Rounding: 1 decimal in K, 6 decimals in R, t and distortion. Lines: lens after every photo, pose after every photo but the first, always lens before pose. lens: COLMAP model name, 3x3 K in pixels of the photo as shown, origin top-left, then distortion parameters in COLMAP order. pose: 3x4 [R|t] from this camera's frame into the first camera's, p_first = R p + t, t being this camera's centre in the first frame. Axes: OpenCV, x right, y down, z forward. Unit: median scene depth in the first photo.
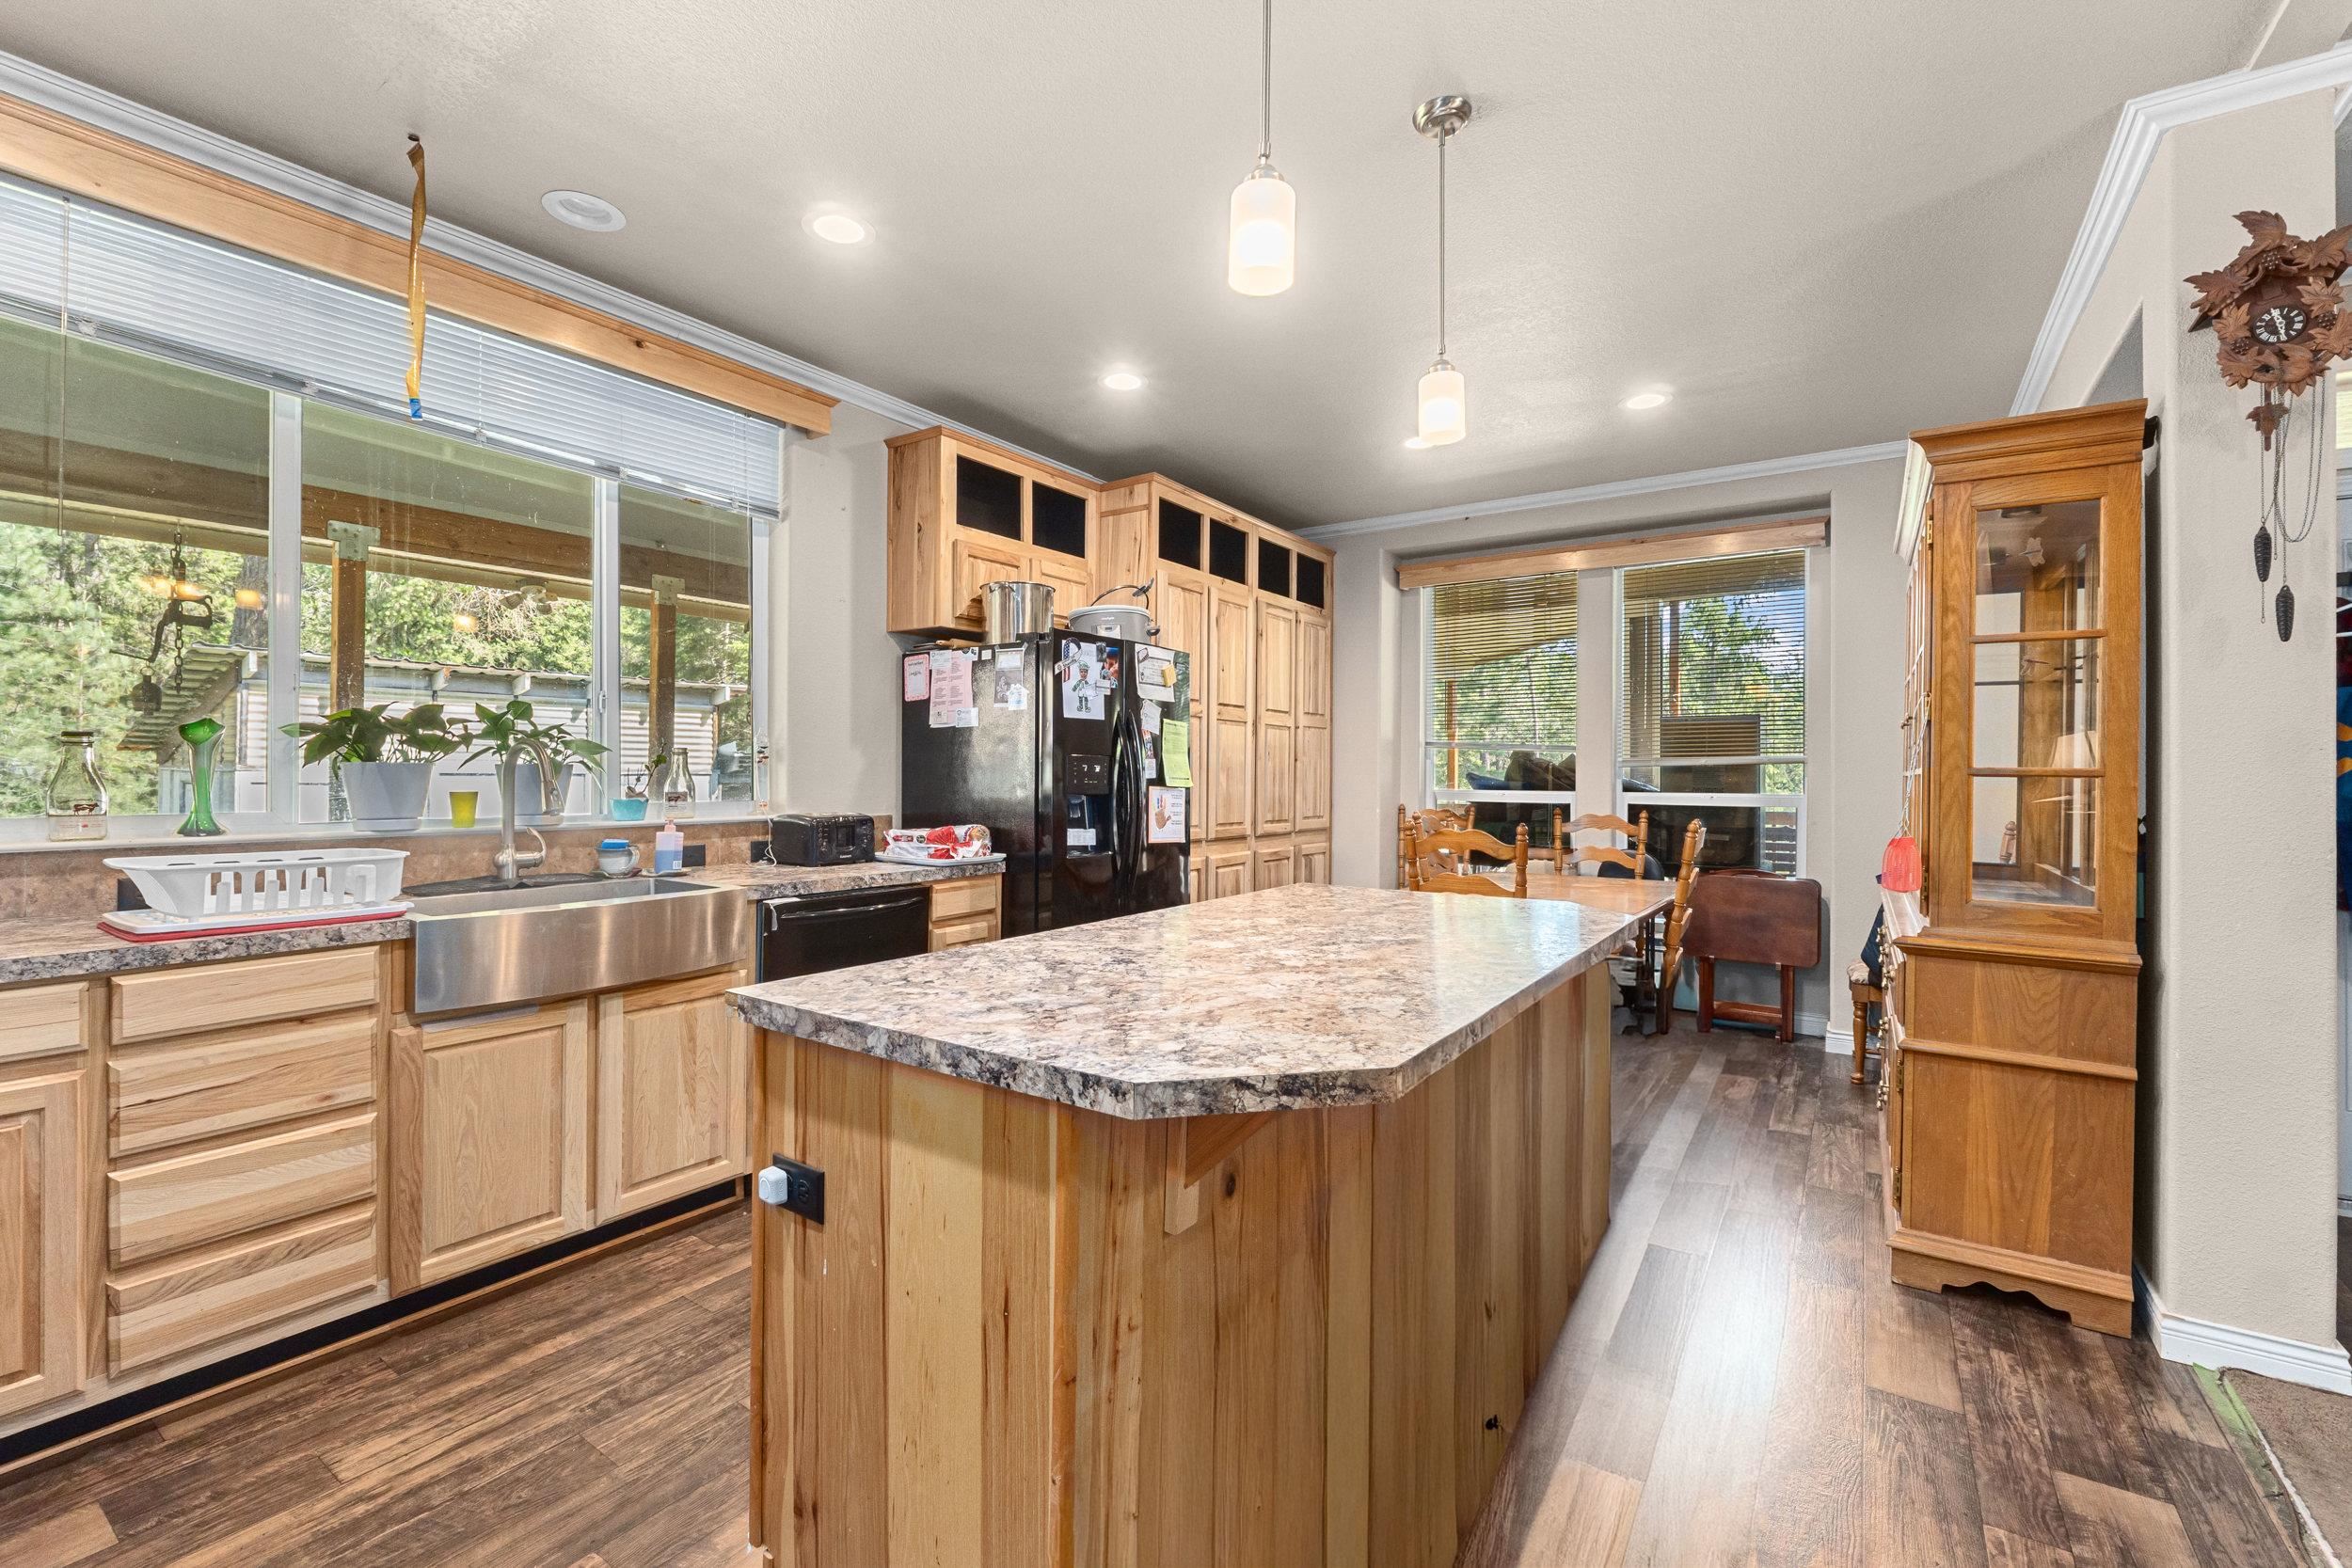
lens RADIAL K [[995.7, 0, 1165.8], [0, 995.7, 779.4], [0, 0, 1]] dist [-0.003992, -0.000386]
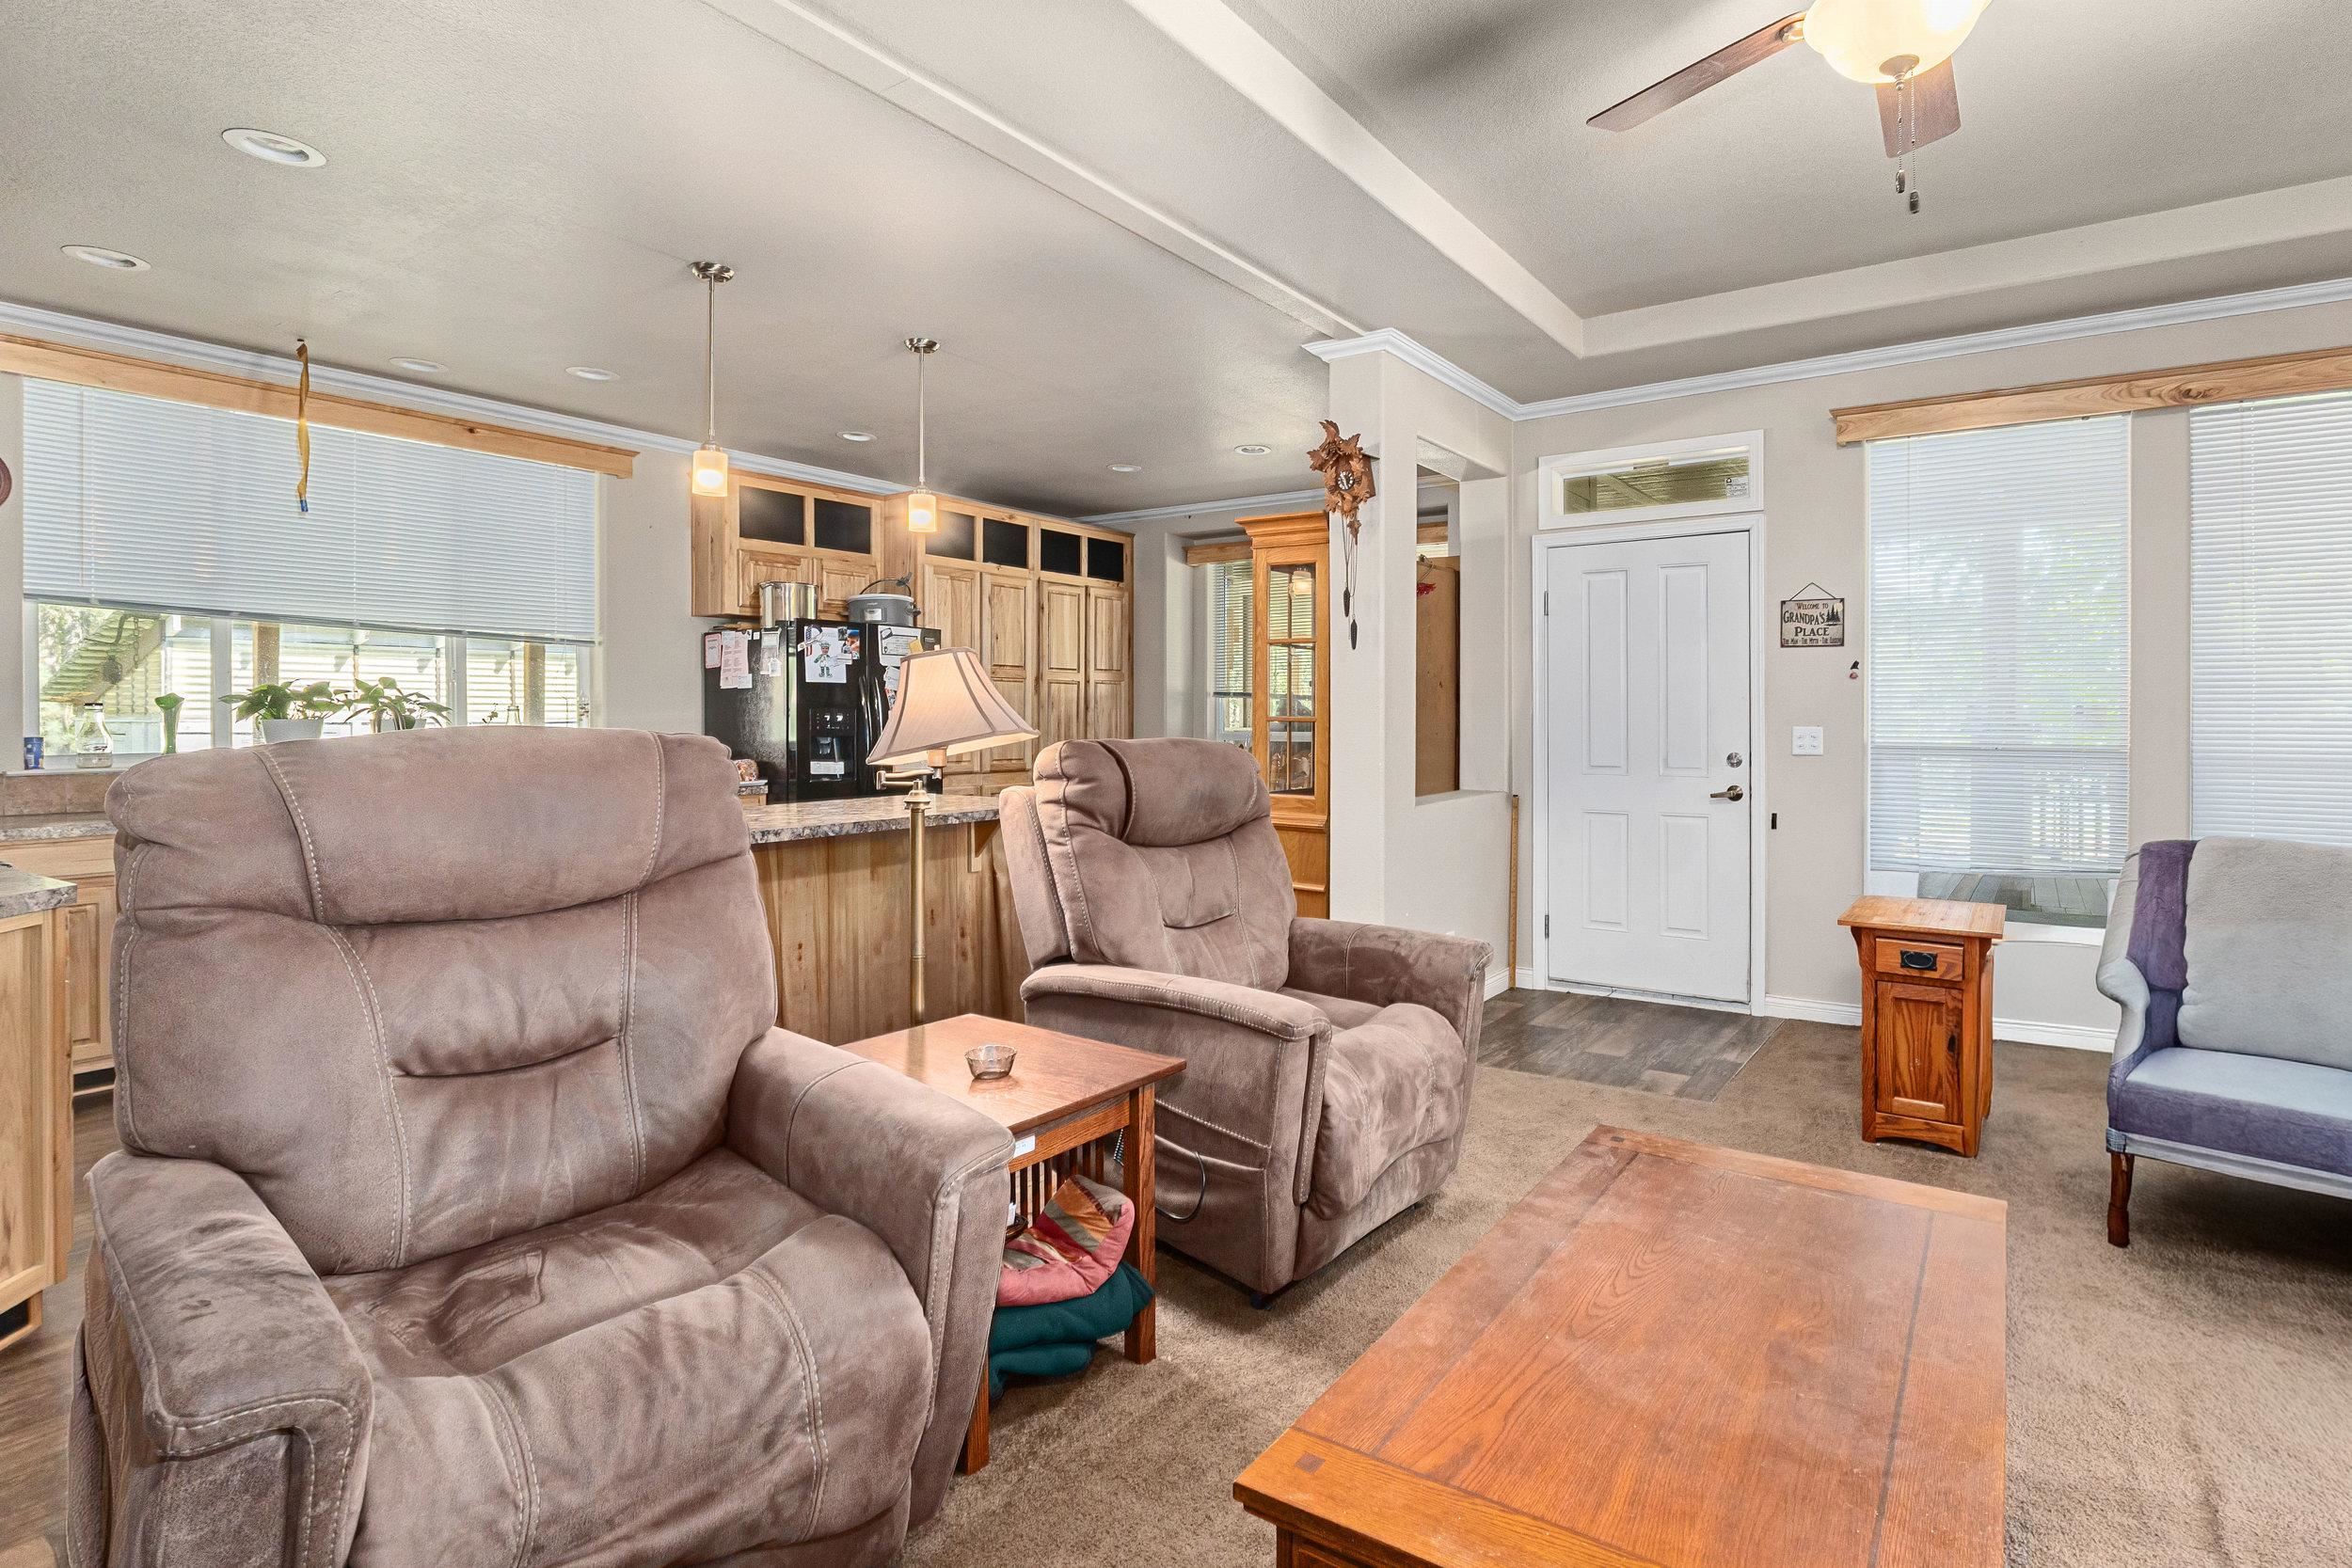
lens RADIAL K [[995.7, 0, 1203.4], [0, 995.7, 737.8], [0, 0, 1]] dist [-0.003992, -0.000386]
pose [[0.997934, -0.007557, 0.063804, 0.342177], [0.006591, 0.999861, 0.015337, -0.001095], [-0.063911, -0.014885, 0.997845, -0.407031]]
